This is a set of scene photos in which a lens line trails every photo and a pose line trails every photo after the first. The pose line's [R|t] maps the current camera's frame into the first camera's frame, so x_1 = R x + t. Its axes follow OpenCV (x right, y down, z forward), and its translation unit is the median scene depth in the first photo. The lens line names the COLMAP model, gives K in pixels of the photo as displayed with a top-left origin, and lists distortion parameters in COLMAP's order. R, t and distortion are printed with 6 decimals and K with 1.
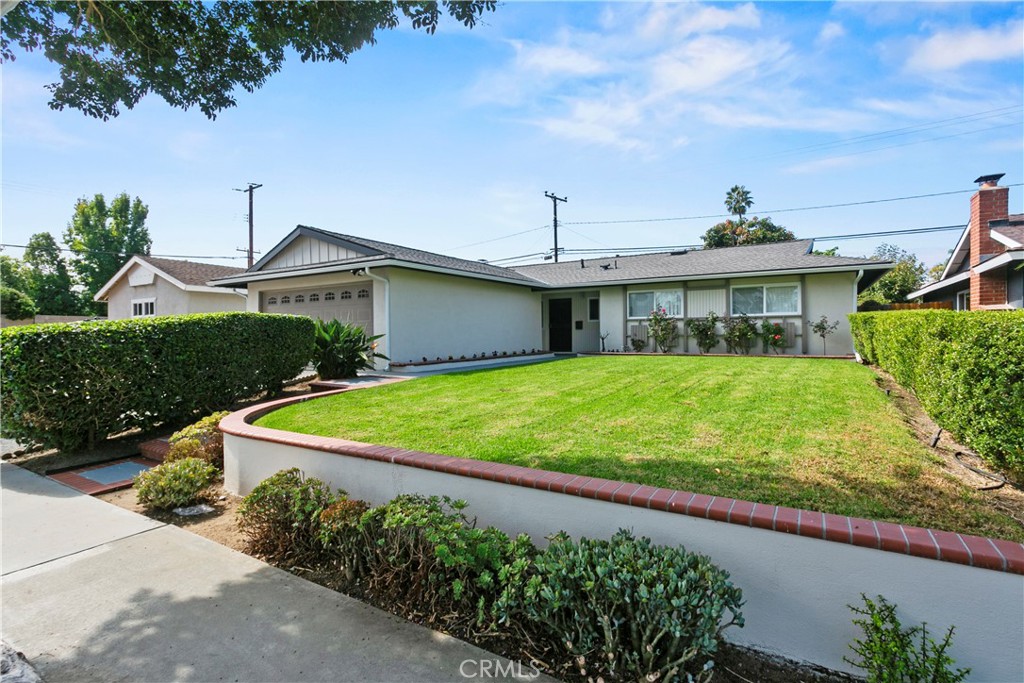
lens RADIAL K [[493.7, 0, 512.0], [0, 493.7, 337.9], [0, 0, 1]] dist [-0.000138, 0.001824]
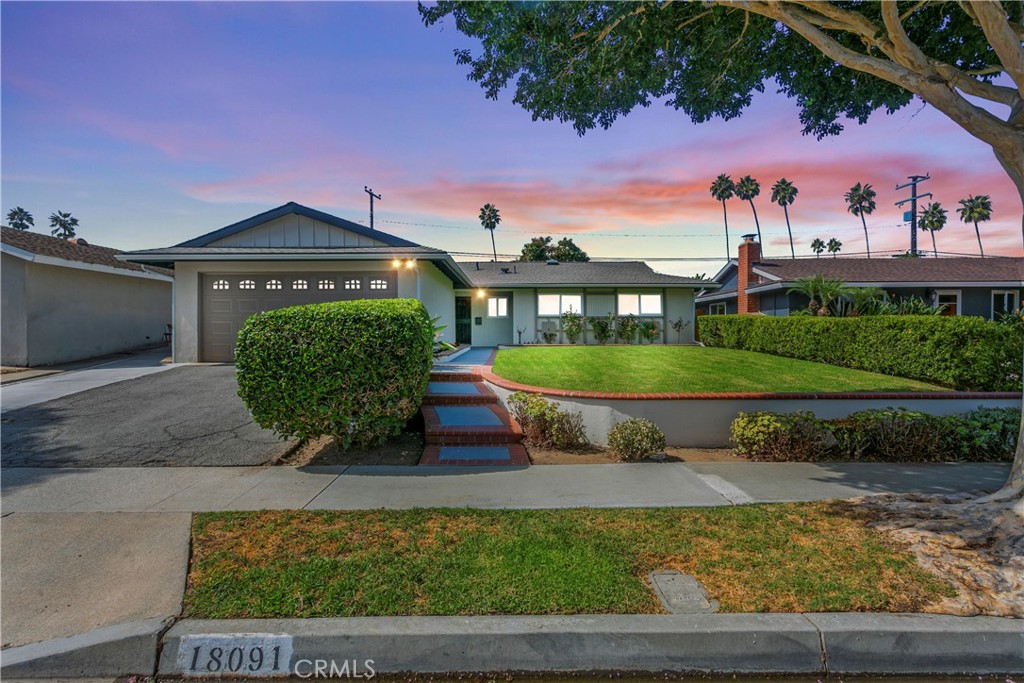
lens RADIAL K [[493.7, 0, 508.8], [0, 493.7, 338.1], [0, 0, 1]] dist [-0.000138, 0.001824]
pose [[0.841793, -0.001978, 0.539796, -0.505334], [0.001753, 0.999998, 0.000930, 0.014487], [-0.539797, 0.000163, 0.841795, 0.032429]]
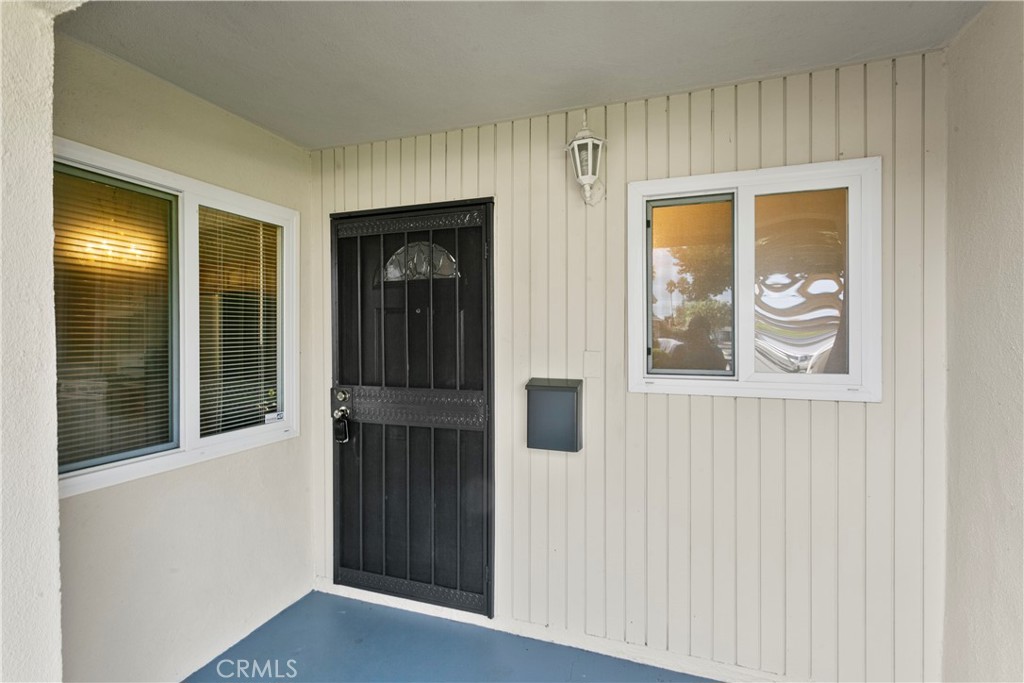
lens RADIAL K [[493.7, 0, 511.5], [0, 493.7, 338.3], [0, 0, 1]] dist [-0.000138, 0.001824]
pose [[0.977051, 0.009303, 0.212801, 0.123283], [-0.008325, 0.999950, -0.005491, -0.054785], [-0.212841, 0.003594, 0.977080, 1.093863]]
